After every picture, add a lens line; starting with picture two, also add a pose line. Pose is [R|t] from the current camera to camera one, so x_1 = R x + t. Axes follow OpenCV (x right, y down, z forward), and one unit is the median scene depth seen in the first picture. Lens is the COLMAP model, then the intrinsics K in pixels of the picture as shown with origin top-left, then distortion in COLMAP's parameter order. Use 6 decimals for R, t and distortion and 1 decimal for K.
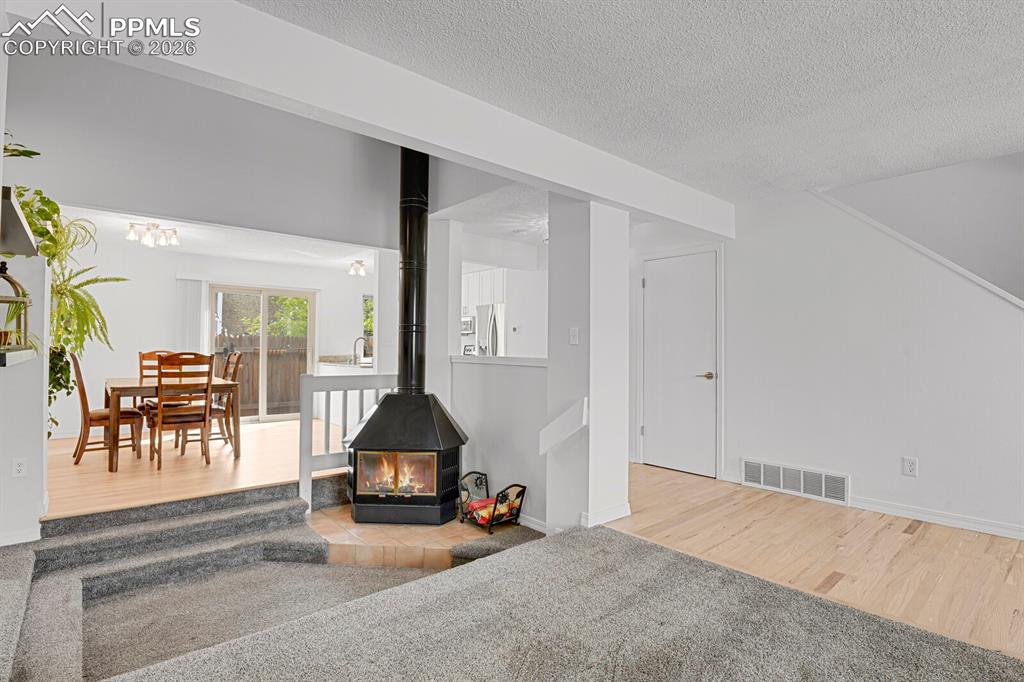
lens RADIAL K [[504.2, 0, 512.0], [0, 504.2, 338.2], [0, 0, 1]] dist [-0.024163, -0.003916]
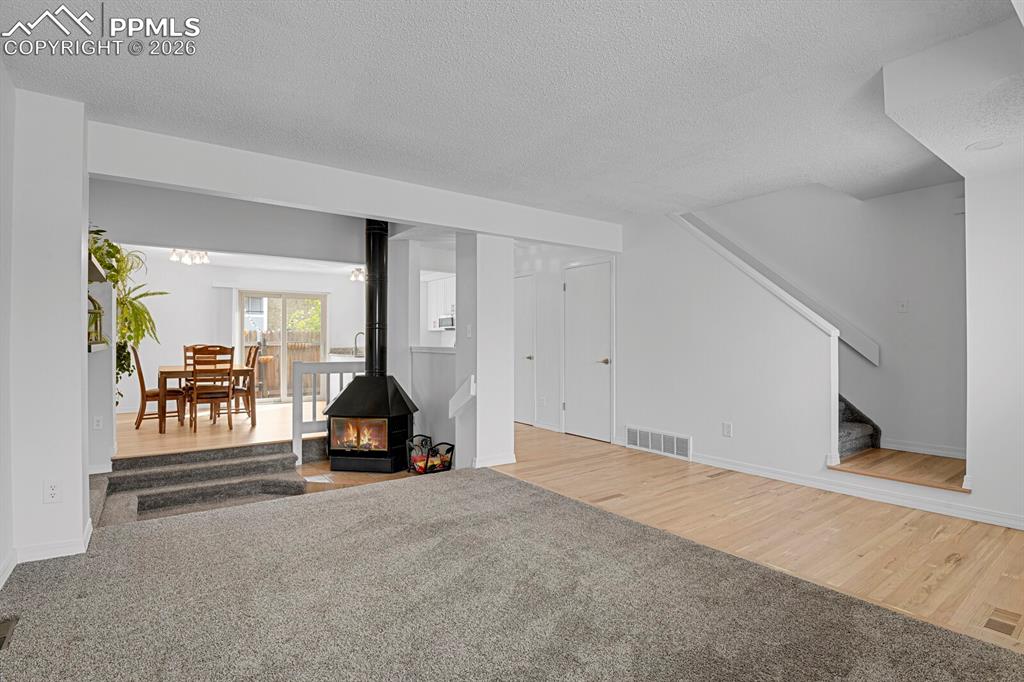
lens RADIAL K [[504.2, 0, 512.5], [0, 504.2, 338.2], [0, 0, 1]] dist [-0.024163, -0.003916]
pose [[0.996379, -0.007005, -0.084735, 0.299445], [0.008216, 0.999869, 0.013953, -0.003549], [0.084626, -0.014599, 0.996306, -0.306920]]
